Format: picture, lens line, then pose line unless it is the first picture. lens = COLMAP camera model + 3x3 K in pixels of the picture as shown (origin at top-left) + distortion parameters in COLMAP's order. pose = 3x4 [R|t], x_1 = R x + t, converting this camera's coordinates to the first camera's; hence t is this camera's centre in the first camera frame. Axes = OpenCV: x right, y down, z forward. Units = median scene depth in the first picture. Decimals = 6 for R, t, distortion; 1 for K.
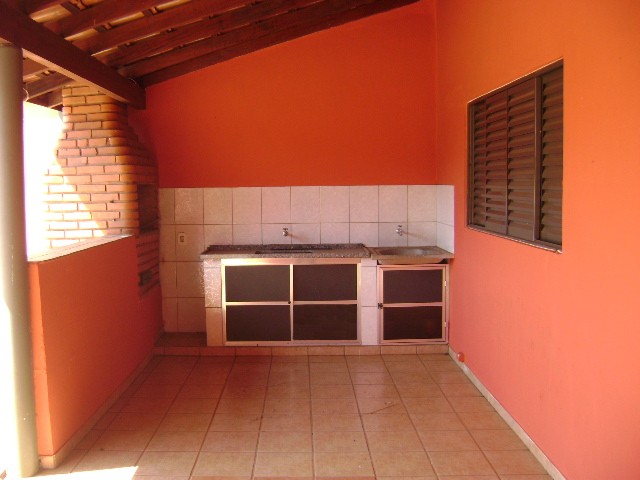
lens RADIAL K [[656.8, 0, 317.6], [0, 656.8, 238.1], [0, 0, 1]] dist [-0.151193, 0.000000]
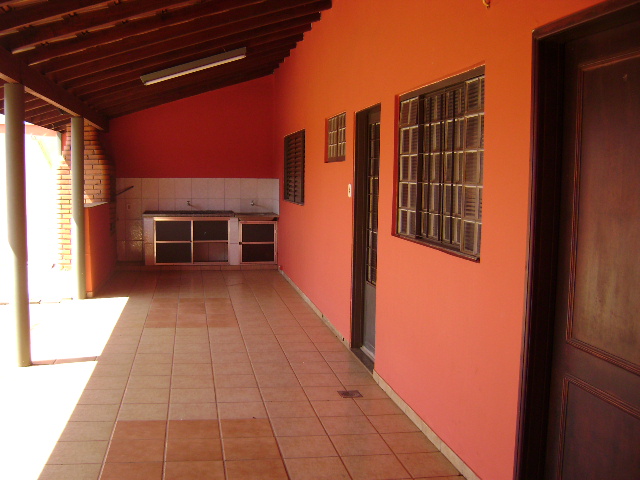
lens RADIAL K [[656.8, 0, 318.2], [0, 656.8, 241.8], [0, 0, 1]] dist [-0.151193, 0.000000]
pose [[0.985681, 0.004786, 0.168556, 0.000140], [-0.007208, 0.999879, 0.013760, 0.072347], [-0.168469, -0.014778, 0.985596, -0.861802]]
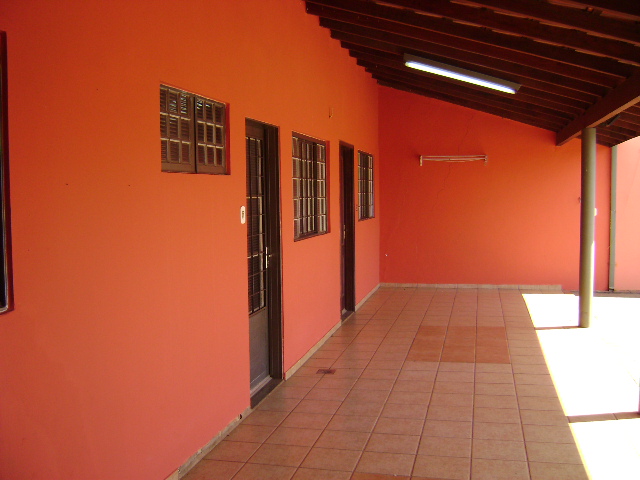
lens RADIAL K [[656.8, 0, 318.5], [0, 656.8, 239.0], [0, 0, 1]] dist [-0.151193, 0.000000]
pose [[-0.964785, 0.004337, 0.263005, -0.118194], [0.046182, 0.987126, 0.153131, -0.170964], [-0.258955, 0.159885, -0.952564, 1.893514]]
